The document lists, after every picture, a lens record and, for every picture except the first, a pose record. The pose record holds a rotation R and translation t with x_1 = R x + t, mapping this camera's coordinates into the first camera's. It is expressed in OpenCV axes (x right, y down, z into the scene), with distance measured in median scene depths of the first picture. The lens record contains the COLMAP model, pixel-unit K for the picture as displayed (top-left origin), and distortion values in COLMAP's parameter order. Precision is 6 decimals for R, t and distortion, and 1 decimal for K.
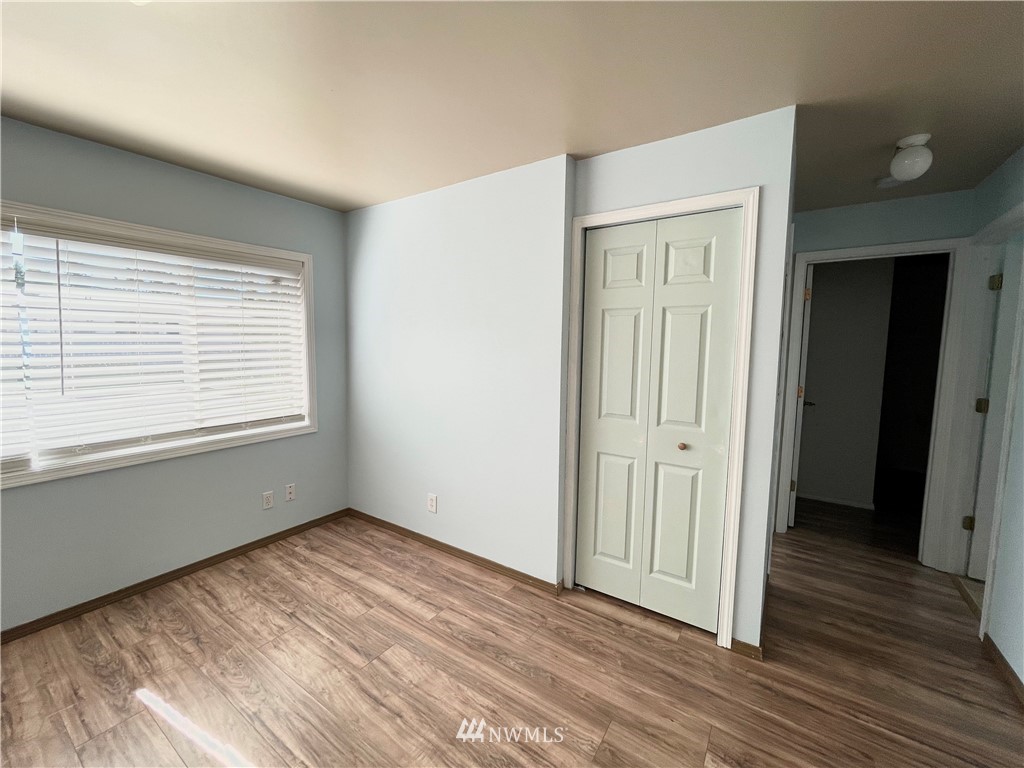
lens RADIAL K [[416.5, 0, 512.0], [0, 416.5, 384.0], [0, 0, 1]] dist [0.000785, 0.000265]
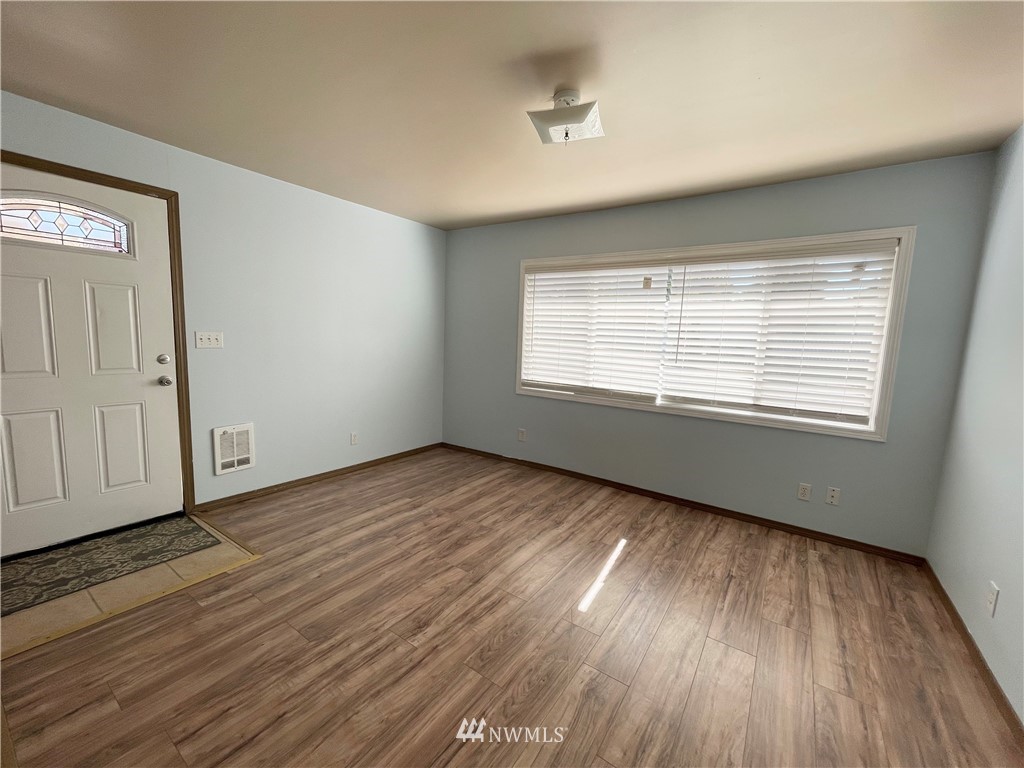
lens RADIAL K [[416.5, 0, 512.0], [0, 416.5, 384.0], [0, 0, 1]] dist [0.000785, 0.000265]
pose [[-0.016385, 0.108852, -0.993923, 0.426777], [-0.134553, 0.984774, 0.110068, 0.010444], [0.990771, 0.135538, -0.001490, 0.302439]]
